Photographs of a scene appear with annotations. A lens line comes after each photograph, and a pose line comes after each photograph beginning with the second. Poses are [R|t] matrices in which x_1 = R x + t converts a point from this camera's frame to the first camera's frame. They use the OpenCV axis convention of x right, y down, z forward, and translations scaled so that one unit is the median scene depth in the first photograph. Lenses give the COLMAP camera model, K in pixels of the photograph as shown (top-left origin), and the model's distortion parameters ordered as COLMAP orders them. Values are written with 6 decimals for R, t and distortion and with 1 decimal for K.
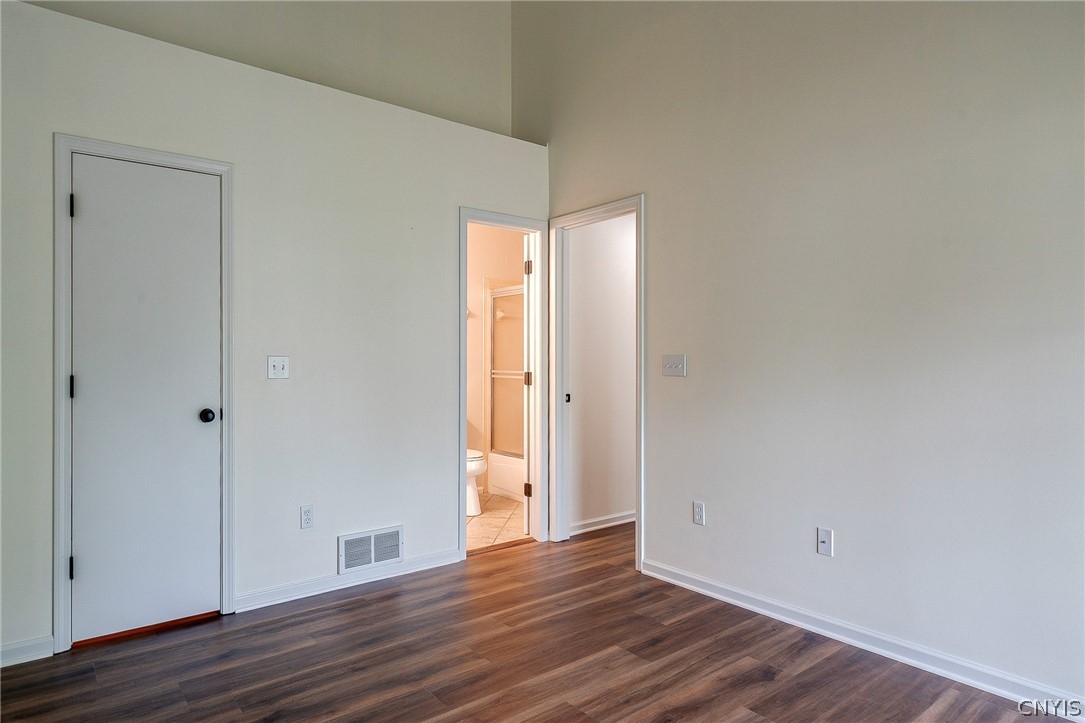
lens RADIAL K [[620.5, 0, 575.4], [0, 620.5, 364.8], [0, 0, 1]] dist [0.003718, 0.003803]
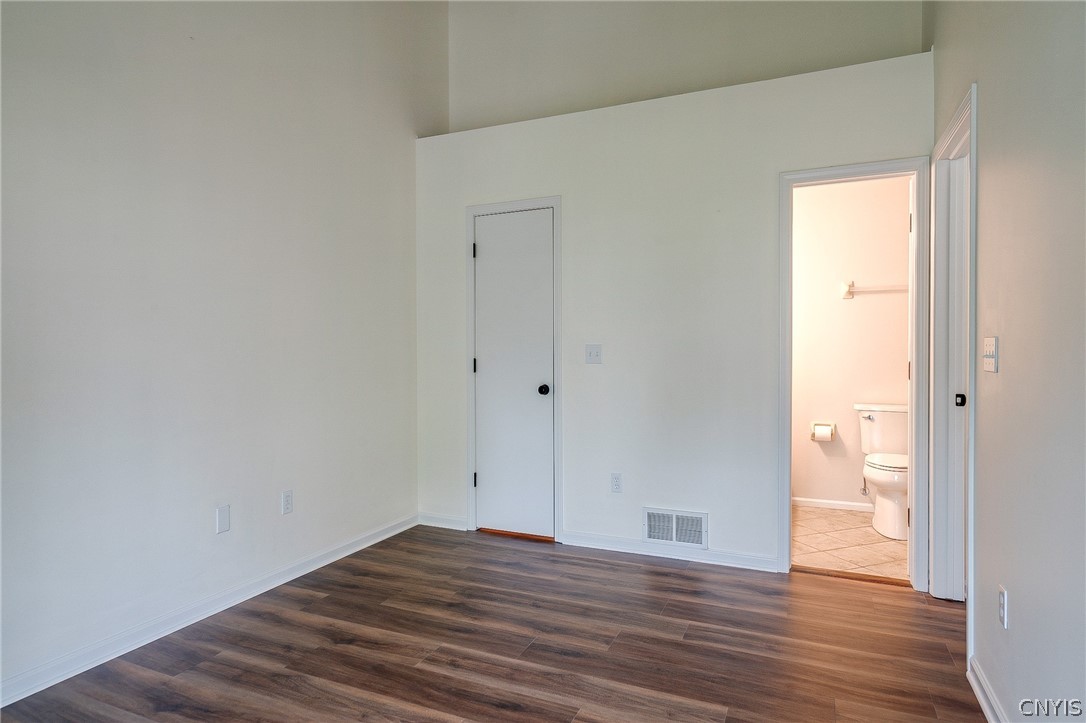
lens RADIAL K [[621.1, 0, 541.8], [0, 621.1, 365.5], [0, 0, 1]] dist [0.003718, 0.003803]
pose [[0.449731, 0.023301, -0.892860, 0.599288], [0.000263, 0.999656, 0.026221, -0.005545], [0.893164, -0.012027, 0.449570, 0.395437]]
